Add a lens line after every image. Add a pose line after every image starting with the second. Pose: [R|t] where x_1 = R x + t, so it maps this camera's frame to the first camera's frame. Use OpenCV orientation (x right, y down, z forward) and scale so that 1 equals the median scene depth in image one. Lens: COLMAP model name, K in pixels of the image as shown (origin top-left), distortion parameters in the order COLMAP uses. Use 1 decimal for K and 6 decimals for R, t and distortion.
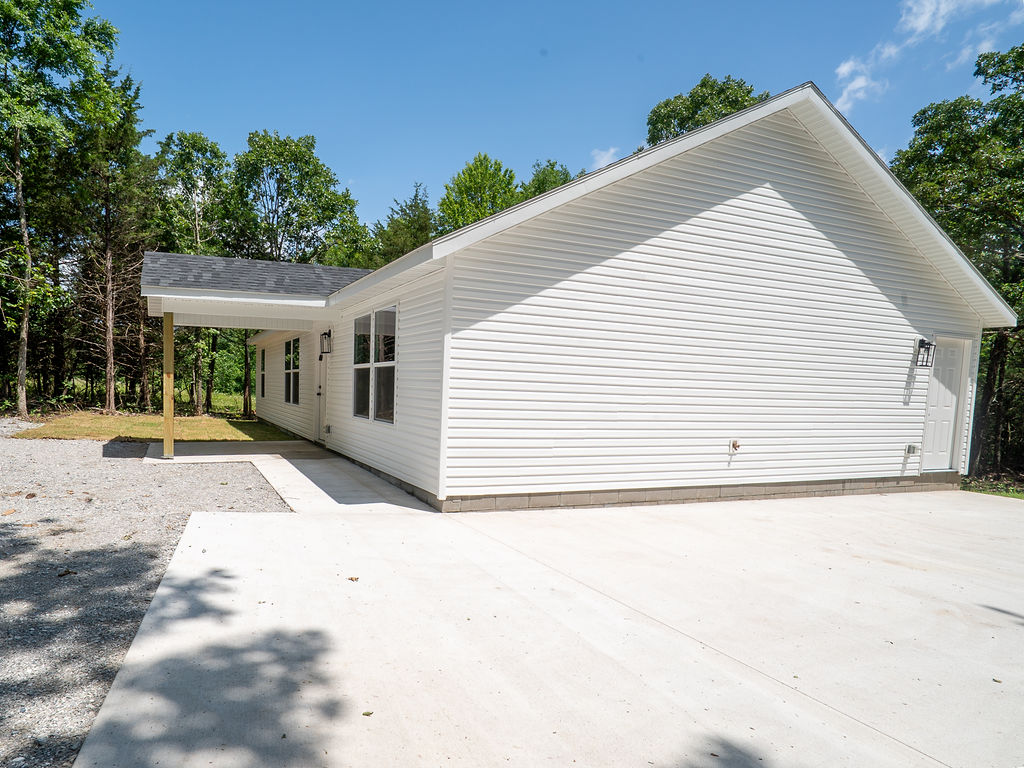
lens RADIAL K [[614.2, 0, 509.8], [0, 614.2, 425.0], [0, 0, 1]] dist [-0.031621, 0.000248]
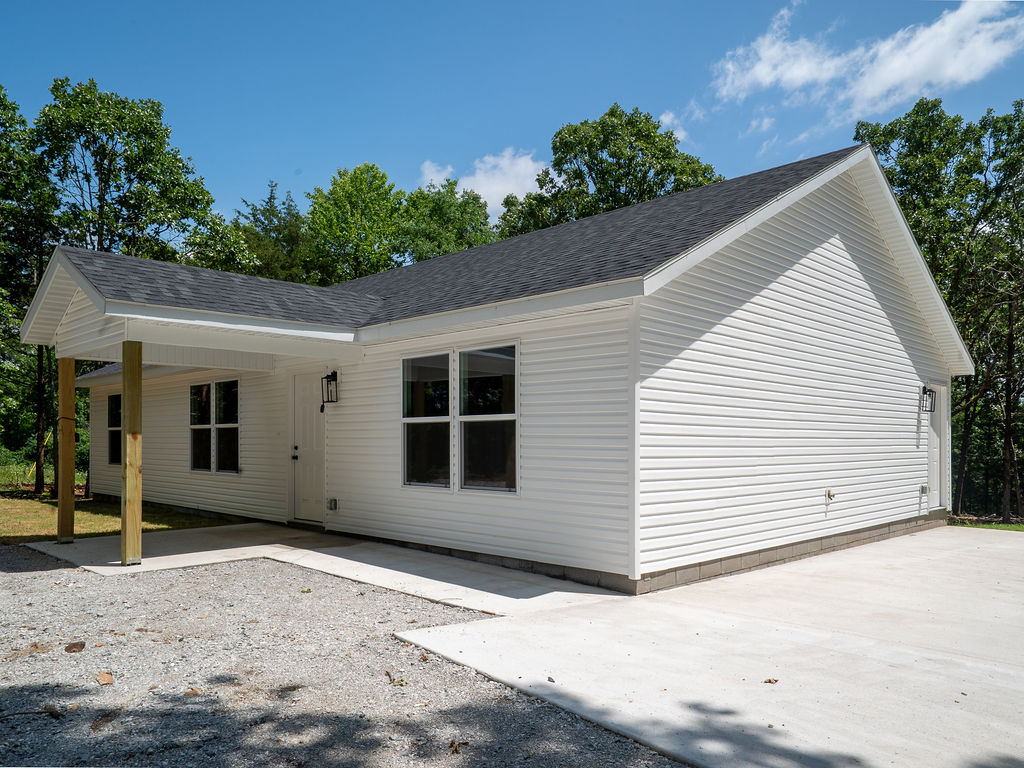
lens RADIAL K [[731.5, 0, 514.9], [0, 731.5, 424.4], [0, 0, 1]] dist [0.008527, 0.006828]
pose [[0.916219, -0.017712, 0.400286, -0.554164], [0.047817, 0.996716, -0.065347, -0.026606], [-0.397814, 0.079013, 0.914058, 0.116884]]
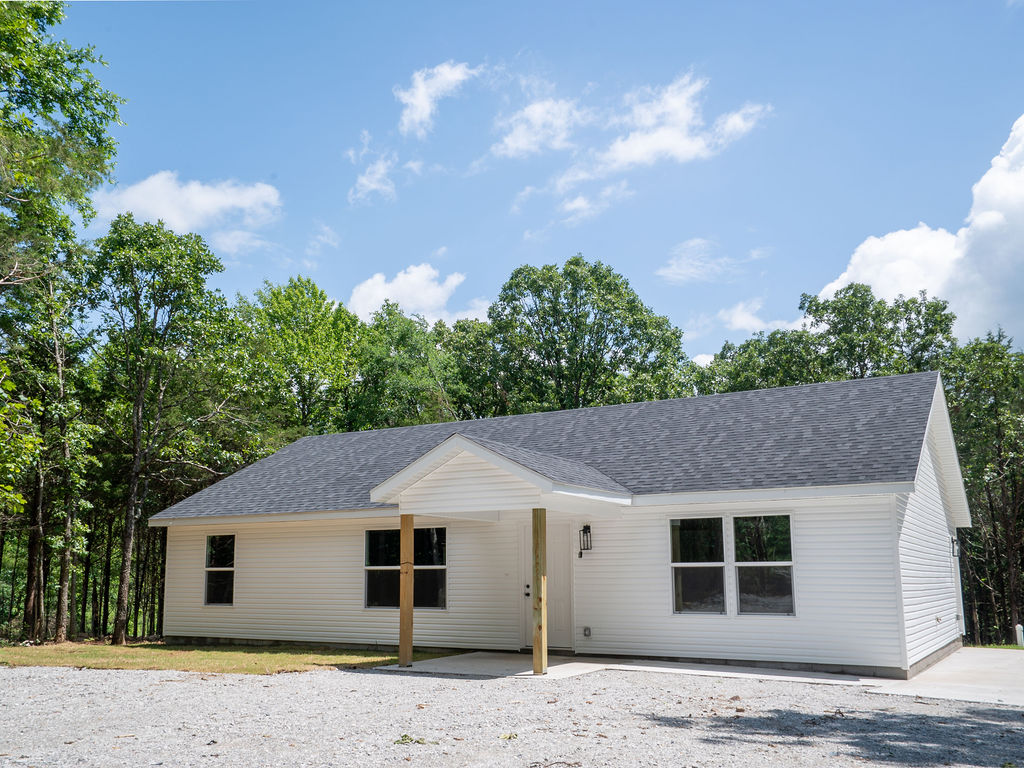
lens RADIAL K [[907.2, 0, 479.9], [0, 907.2, 415.1], [0, 0, 1]] dist [0.017217, 0.008750]
pose [[0.797659, 0.077800, 0.598070, -1.621553], [0.060236, 0.976410, -0.207354, -0.048700], [-0.600093, 0.201422, 0.774156, -0.050832]]
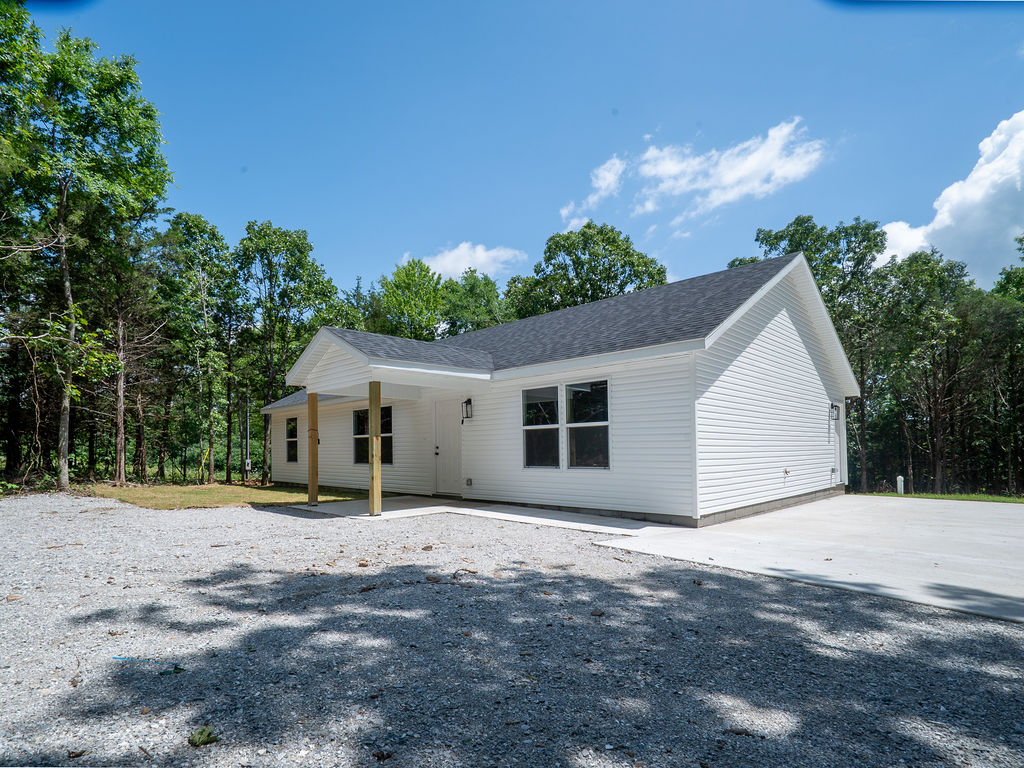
lens RADIAL K [[520.2, 0, 467.9], [0, 520.2, 420.2], [0, 0, 1]] dist [-0.028145, -0.000022]
pose [[0.930959, -0.017039, 0.364727, -0.830858], [0.058595, 0.992936, -0.103175, -0.009862], [-0.360393, 0.117423, 0.925380, 0.071104]]
